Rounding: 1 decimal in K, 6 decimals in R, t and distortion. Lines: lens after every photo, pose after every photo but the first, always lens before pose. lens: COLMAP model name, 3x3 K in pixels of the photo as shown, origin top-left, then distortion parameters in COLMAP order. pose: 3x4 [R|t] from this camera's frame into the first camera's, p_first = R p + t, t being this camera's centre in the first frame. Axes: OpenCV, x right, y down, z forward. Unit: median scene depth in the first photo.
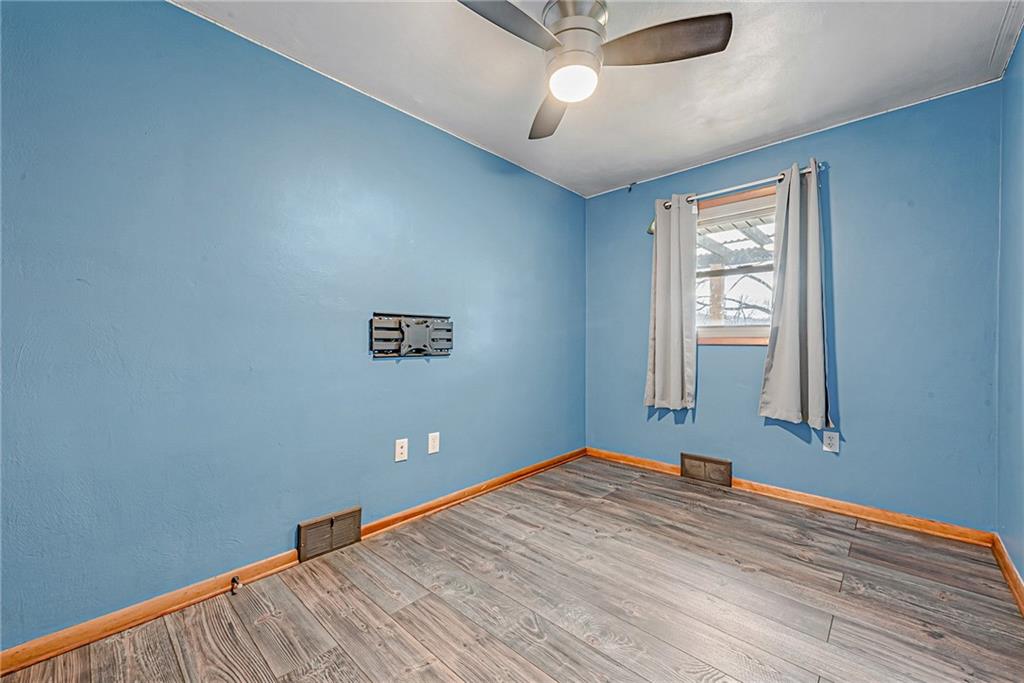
lens RADIAL K [[401.8, 0, 512.0], [0, 401.8, 341.5], [0, 0, 1]] dist [0.010853, -0.000257]
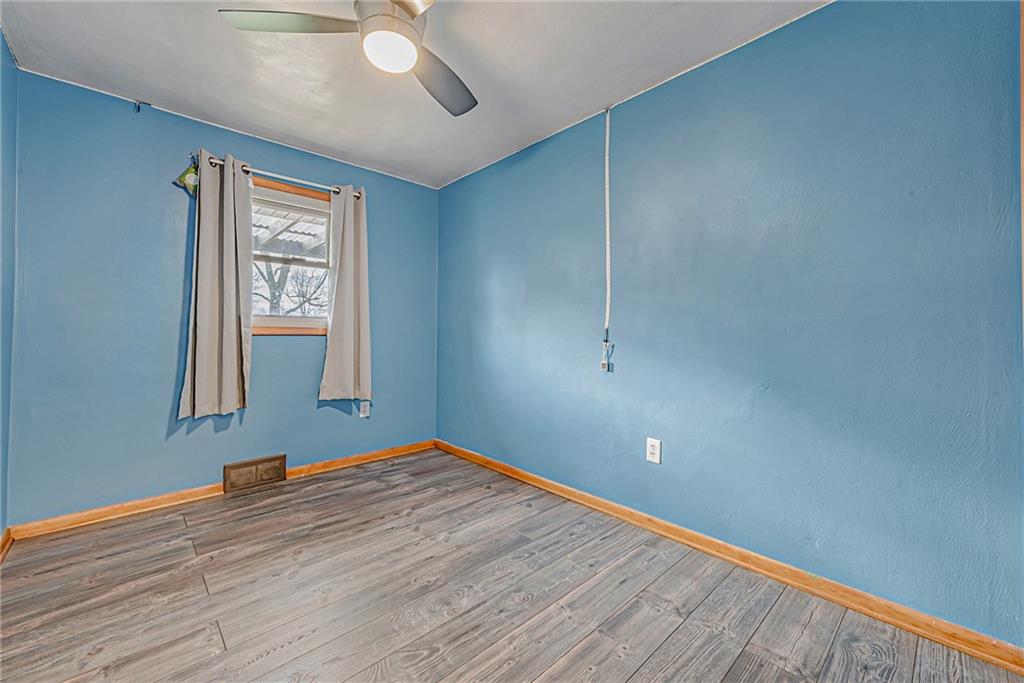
lens RADIAL K [[413.4, 0, 516.6], [0, 413.4, 322.9], [0, 0, 1]] dist [0.018272, -0.000458]
pose [[0.065723, 0.024440, 0.997539, -0.500513], [-0.002867, 0.999701, -0.024304, 0.002710], [-0.997834, -0.001263, 0.065773, 0.423351]]
